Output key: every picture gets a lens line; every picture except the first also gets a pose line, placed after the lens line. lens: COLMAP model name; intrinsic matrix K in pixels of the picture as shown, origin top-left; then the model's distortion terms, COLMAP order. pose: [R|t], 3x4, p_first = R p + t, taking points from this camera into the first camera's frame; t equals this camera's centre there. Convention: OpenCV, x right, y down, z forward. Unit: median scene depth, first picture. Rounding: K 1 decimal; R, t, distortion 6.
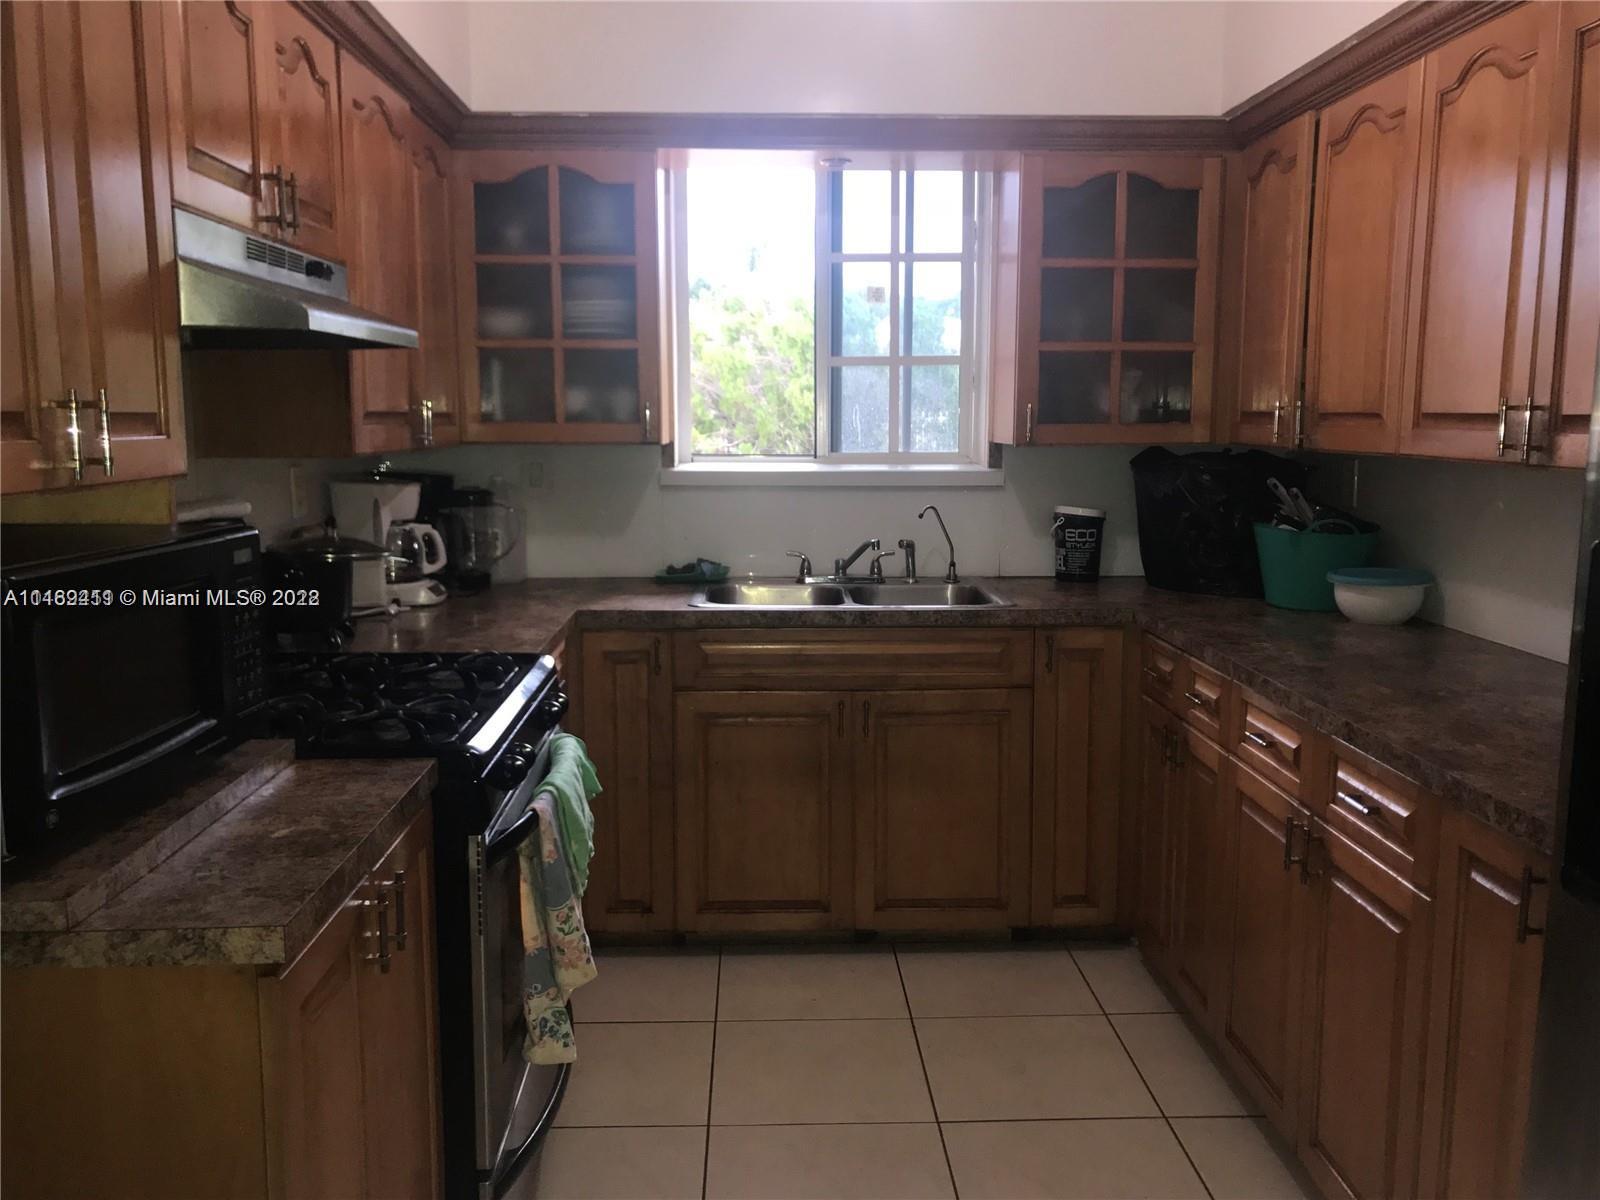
lens RADIAL K [[1294.7, 0, 800.0], [0, 1294.7, 600.0], [0, 0, 1]] dist [0.007483, -0.065274]
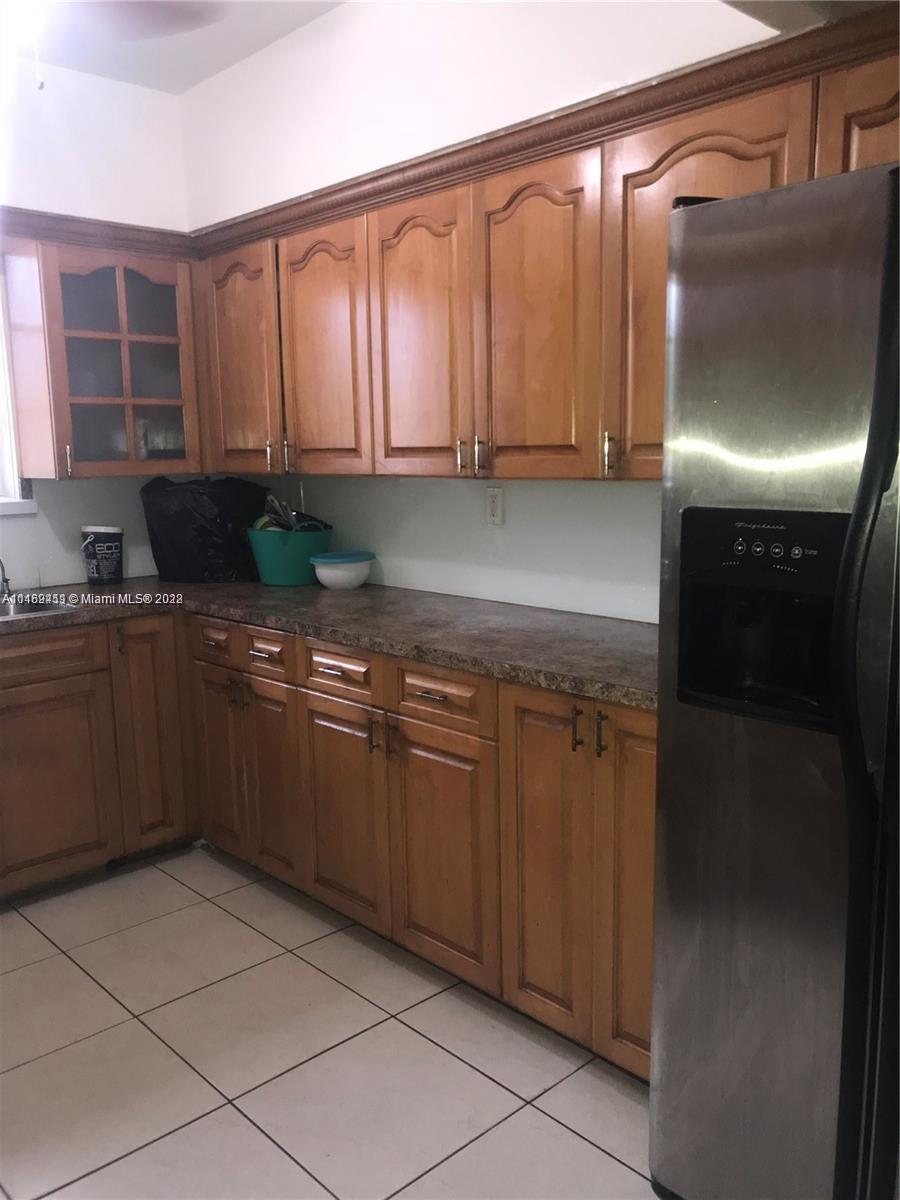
lens RADIAL K [[971.1, 0, 473.0], [0, 971.1, 603.8], [0, 0, 1]] dist [0.007483, -0.065274]
pose [[0.740552, -0.117218, 0.661697, -0.176093], [0.110954, 0.992483, 0.051639, -0.005412], [-0.662776, 0.035176, 0.747991, 0.049192]]
